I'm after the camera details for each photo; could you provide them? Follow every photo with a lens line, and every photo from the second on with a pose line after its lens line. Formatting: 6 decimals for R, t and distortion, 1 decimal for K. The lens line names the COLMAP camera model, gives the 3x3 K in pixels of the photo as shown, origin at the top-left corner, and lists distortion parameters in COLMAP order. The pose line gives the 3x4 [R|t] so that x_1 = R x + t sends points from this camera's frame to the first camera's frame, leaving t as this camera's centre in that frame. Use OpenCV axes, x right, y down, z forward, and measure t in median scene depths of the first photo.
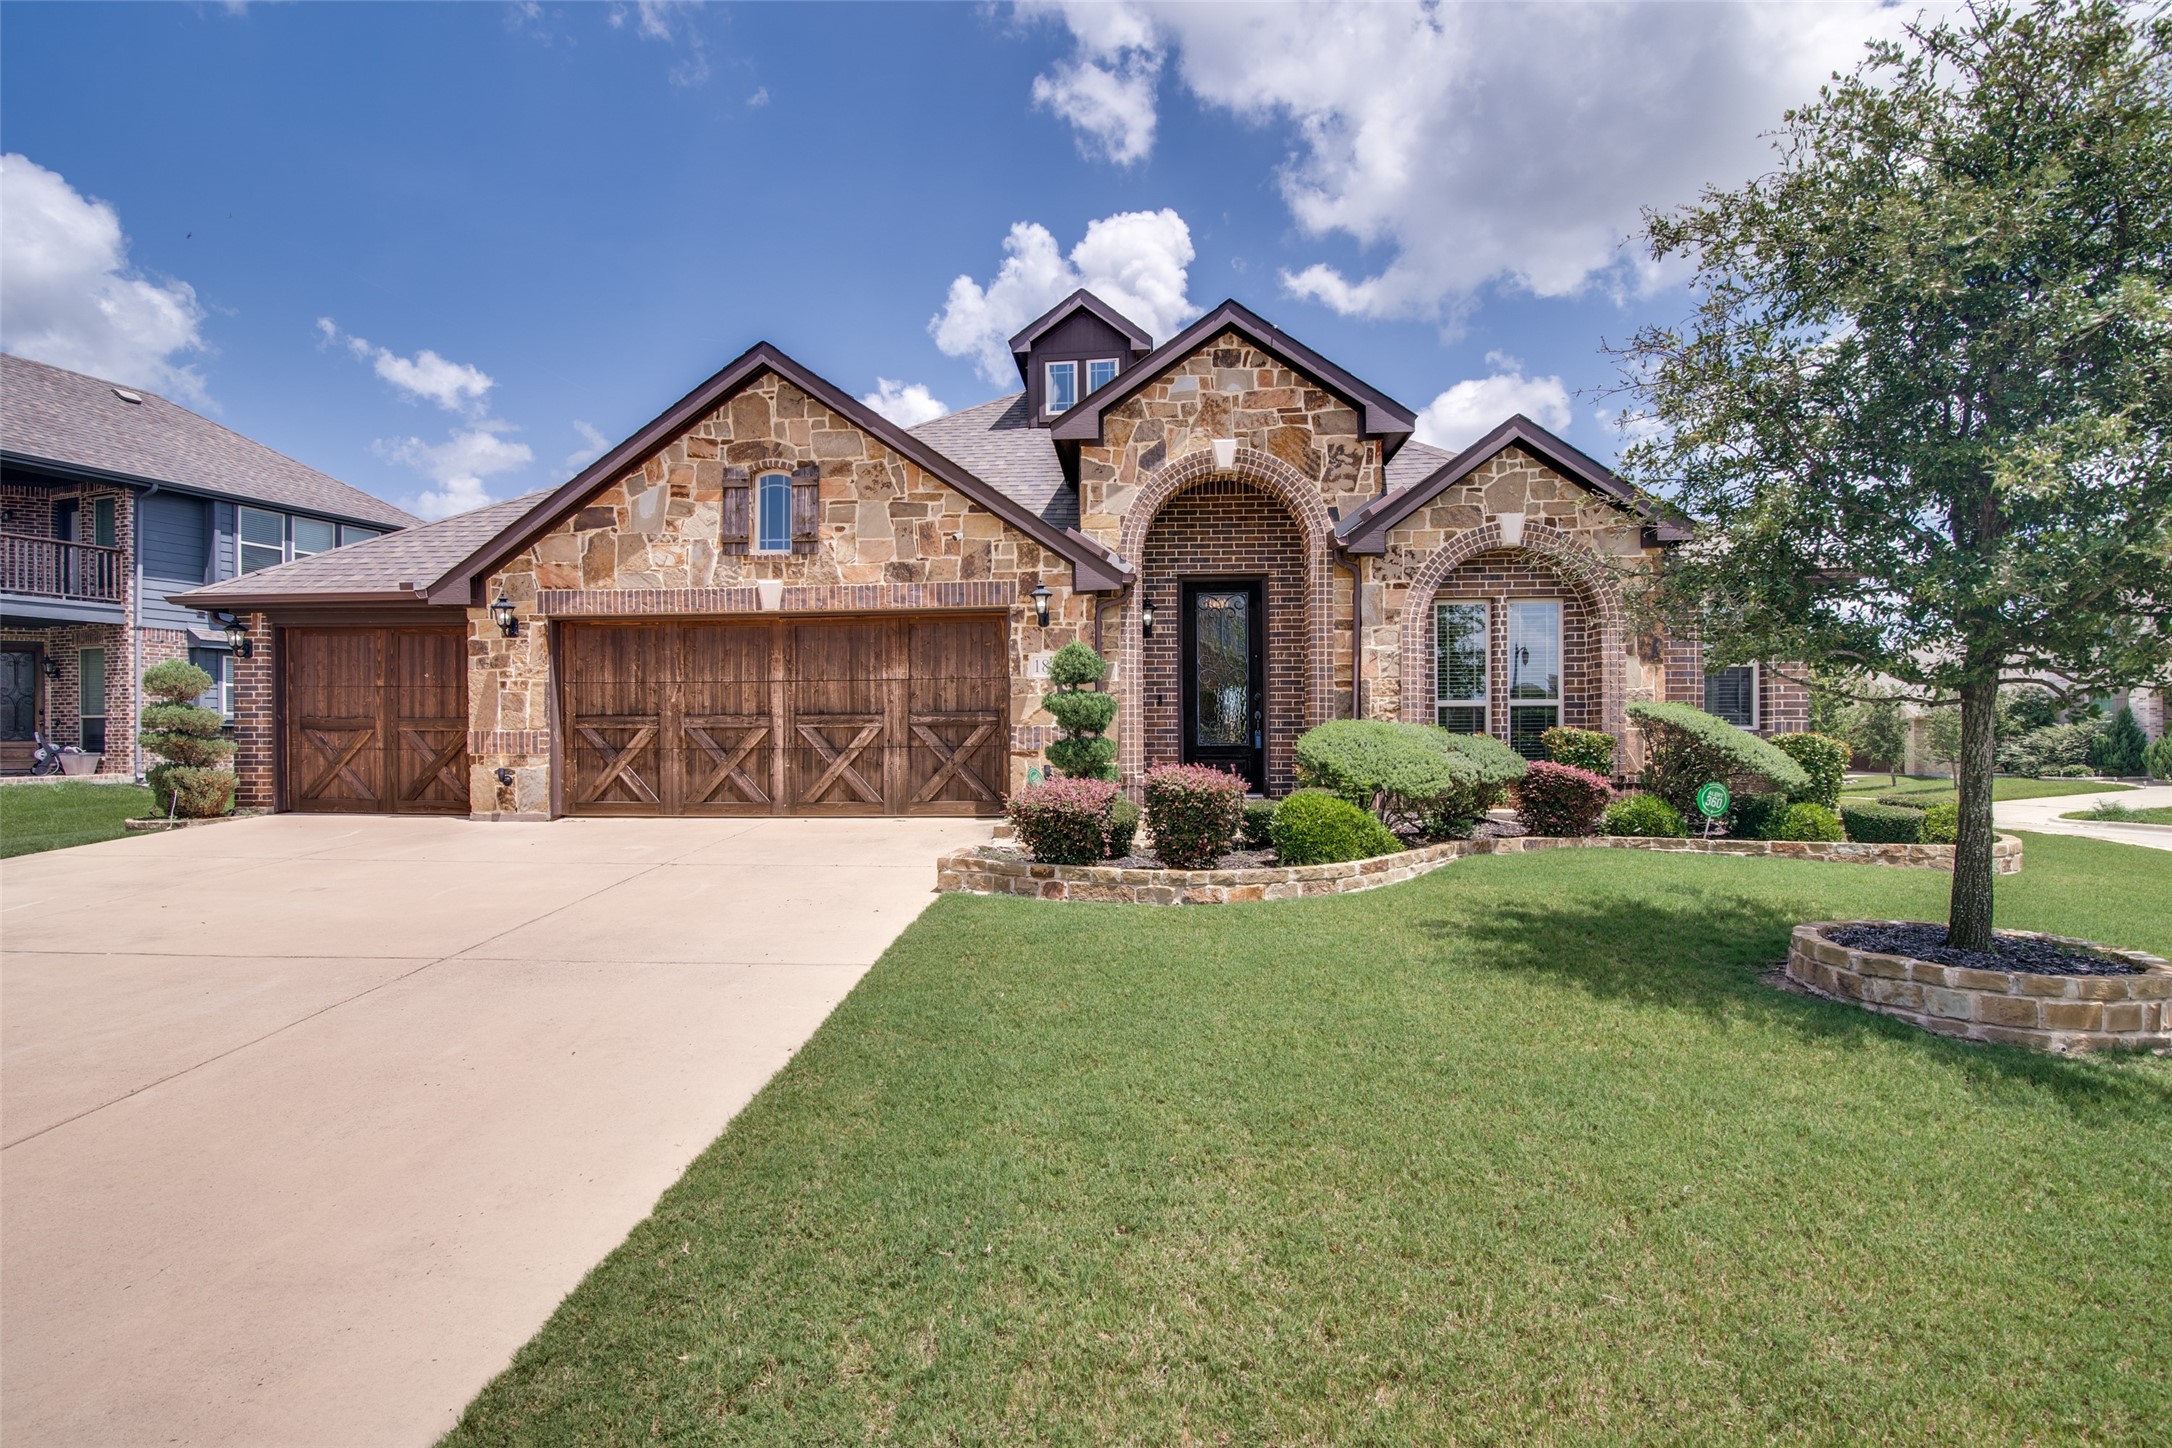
lens RADIAL K [[1008.8, 0, 1075.2], [0, 1008.8, 733.5], [0, 0, 1]] dist [-0.021523, 0.001565]
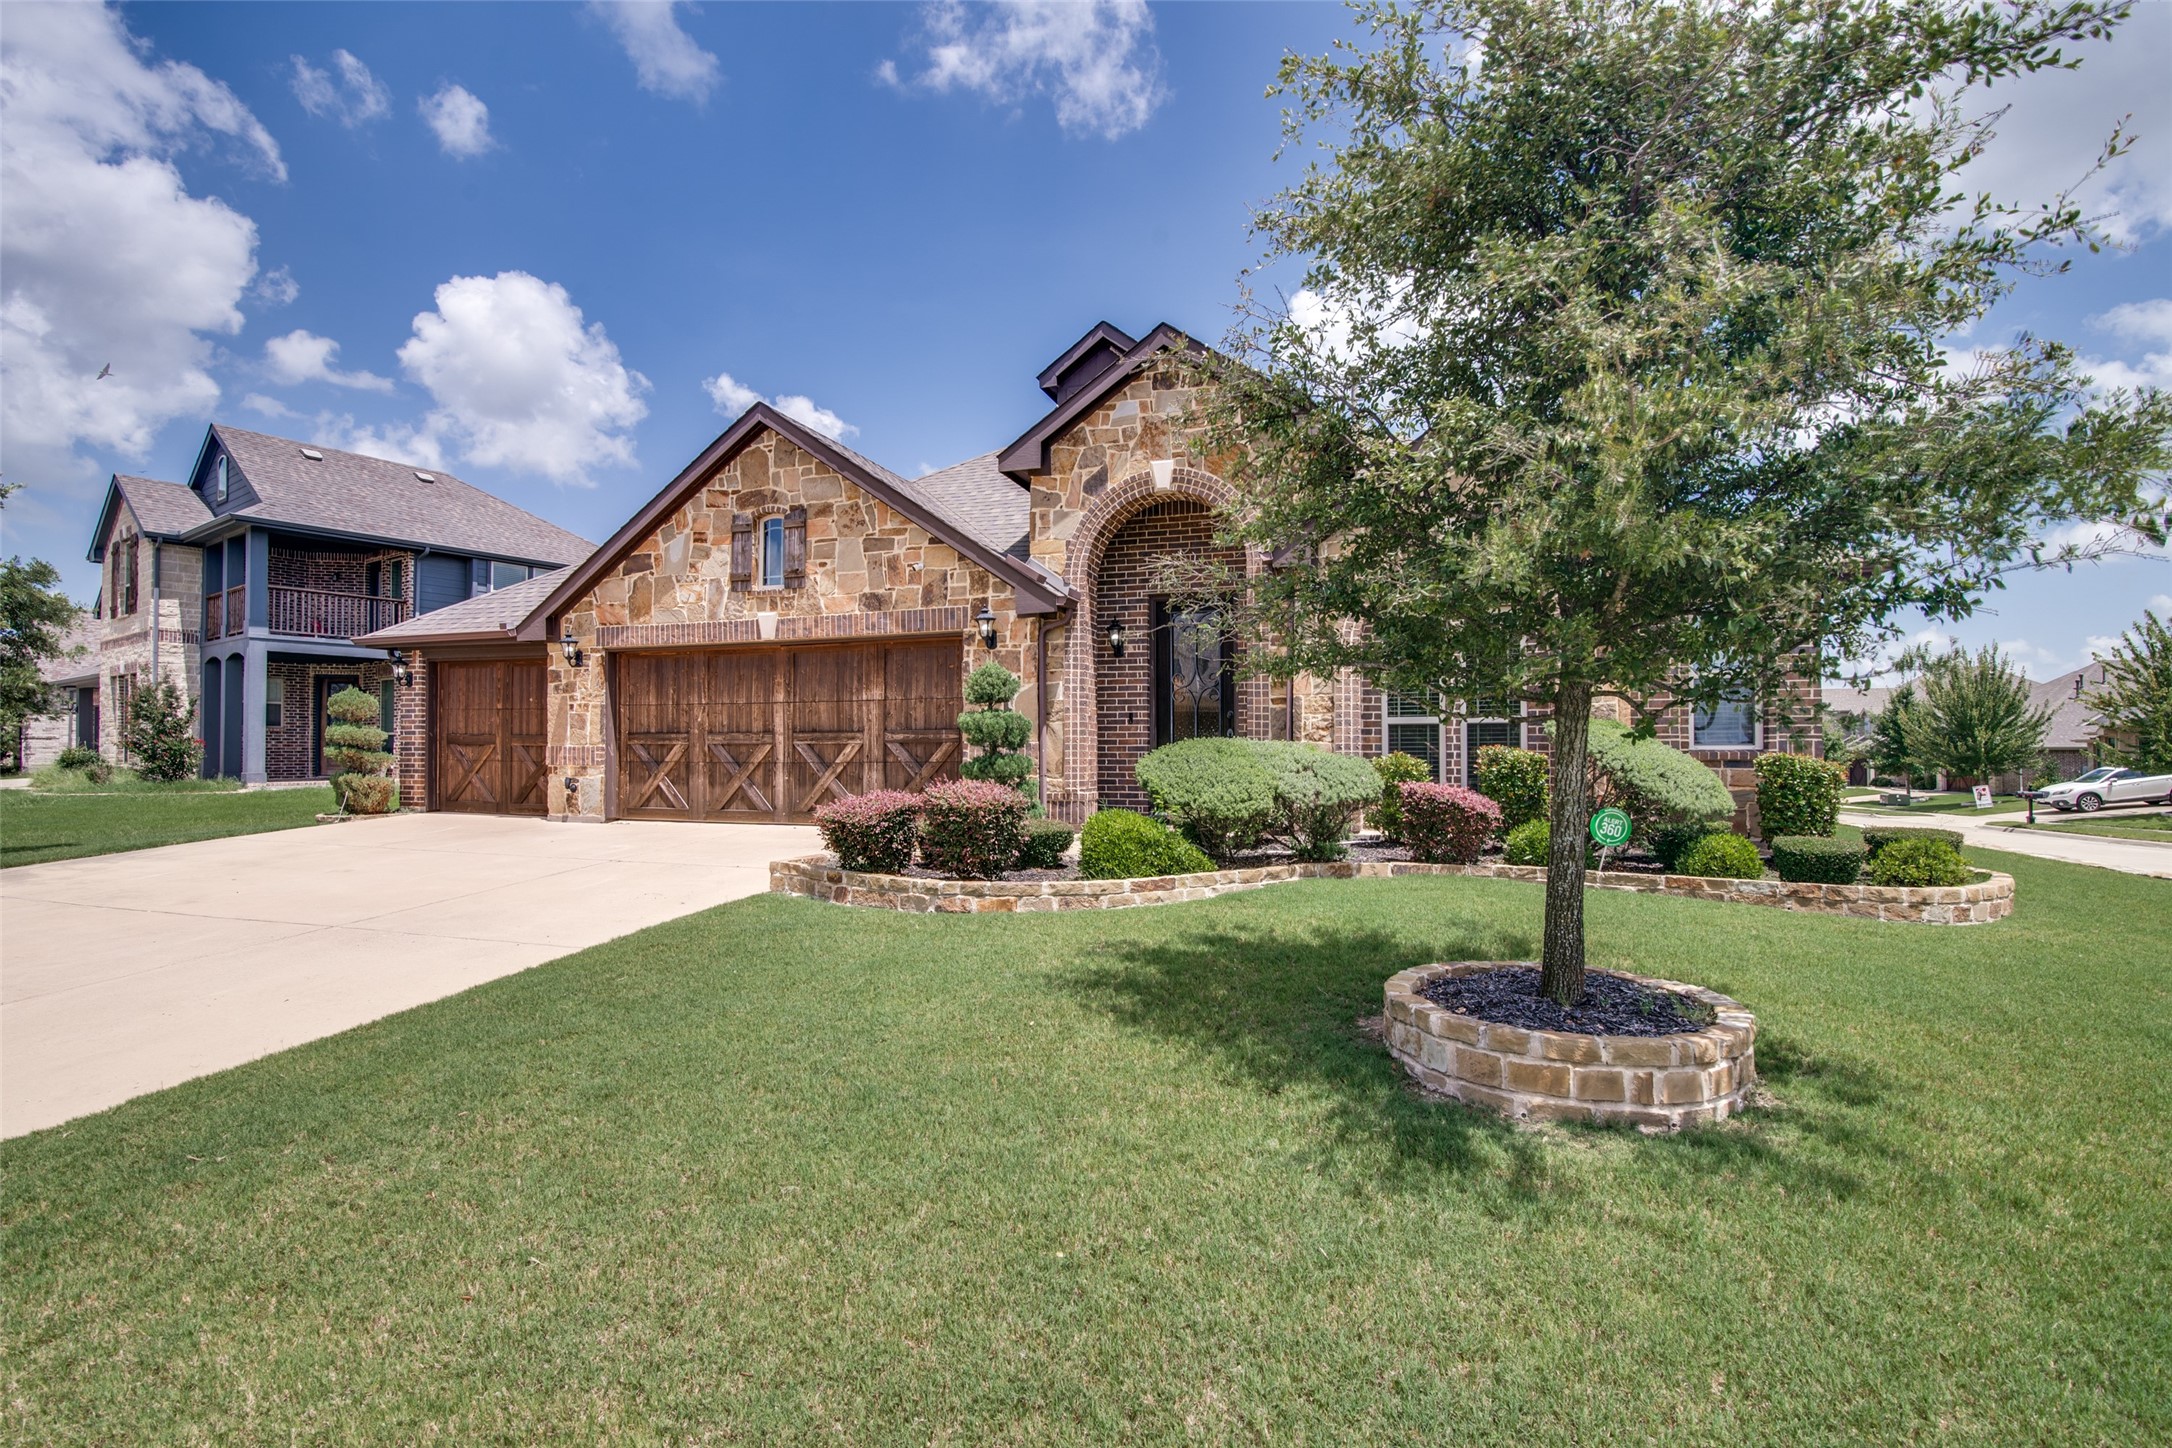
lens RADIAL K [[992.0, 0, 1077.1], [0, 992.0, 733.6], [0, 0, 1]] dist [-0.021680, -0.000288]
pose [[0.968683, 0.000464, -0.248302, 0.306873], [-0.004845, 0.999843, -0.017033, -0.000243], [0.248255, 0.017702, 0.968533, 0.018990]]
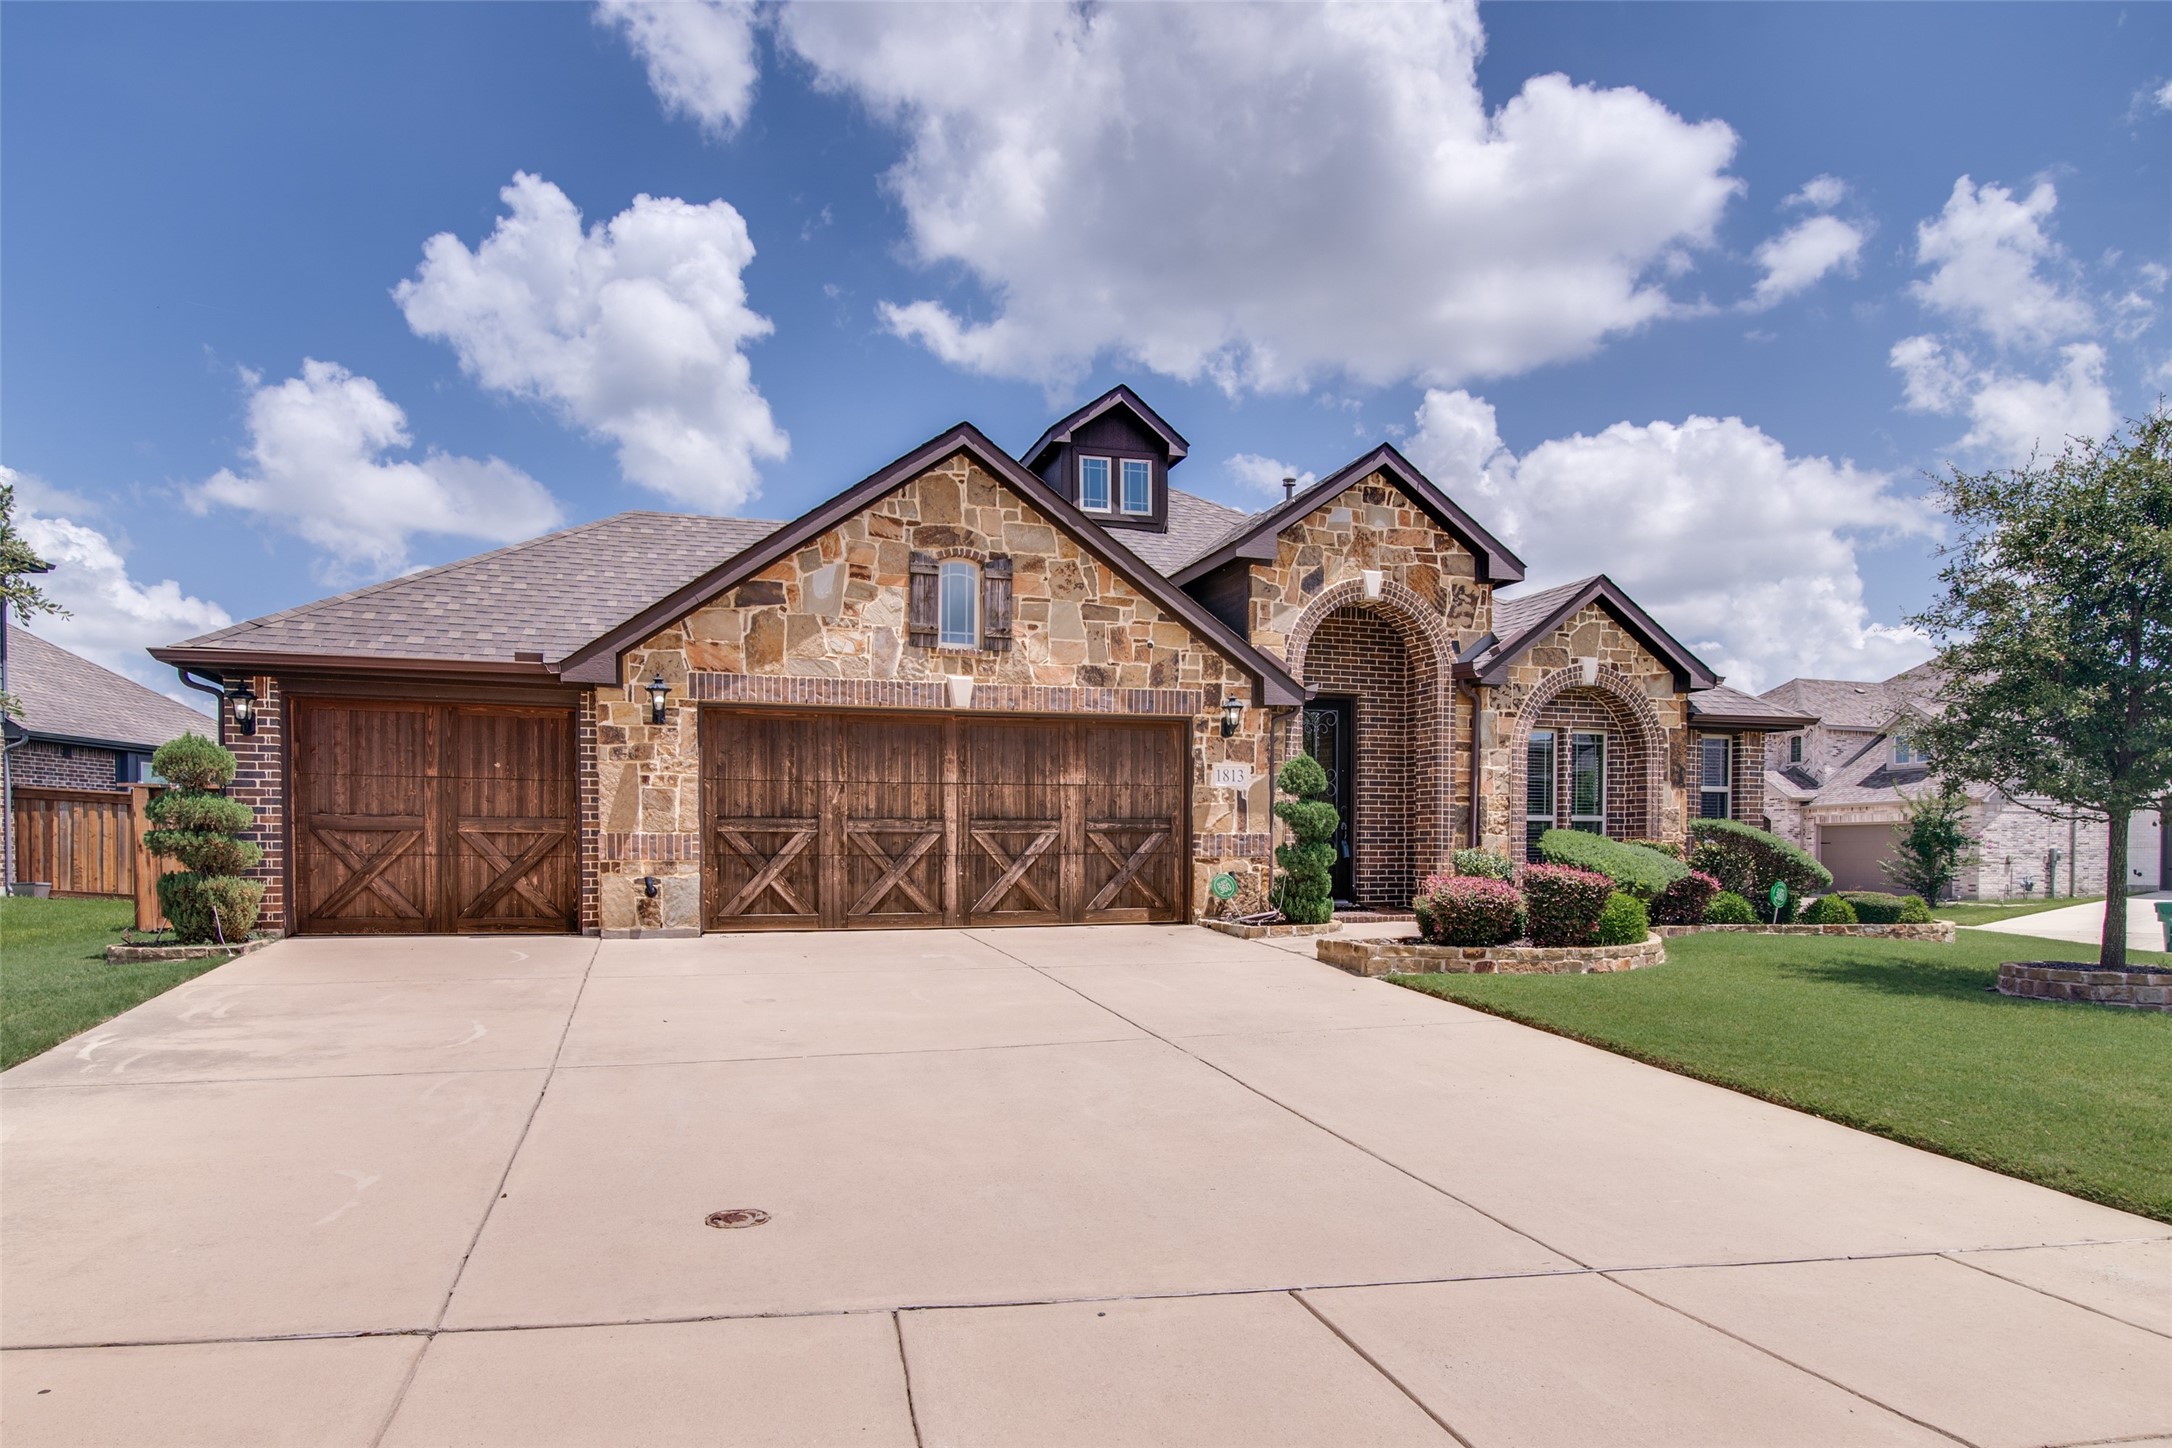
lens RADIAL K [[1231.3, 0, 1028.8], [0, 1231.3, 881.1], [0, 0, 1]] dist [-0.028803, 0.015640]
pose [[0.931791, -0.003694, 0.362977, -0.664794], [-0.004487, 0.999755, 0.021693, 0.014367], [-0.362968, -0.021842, 0.931546, -0.100671]]
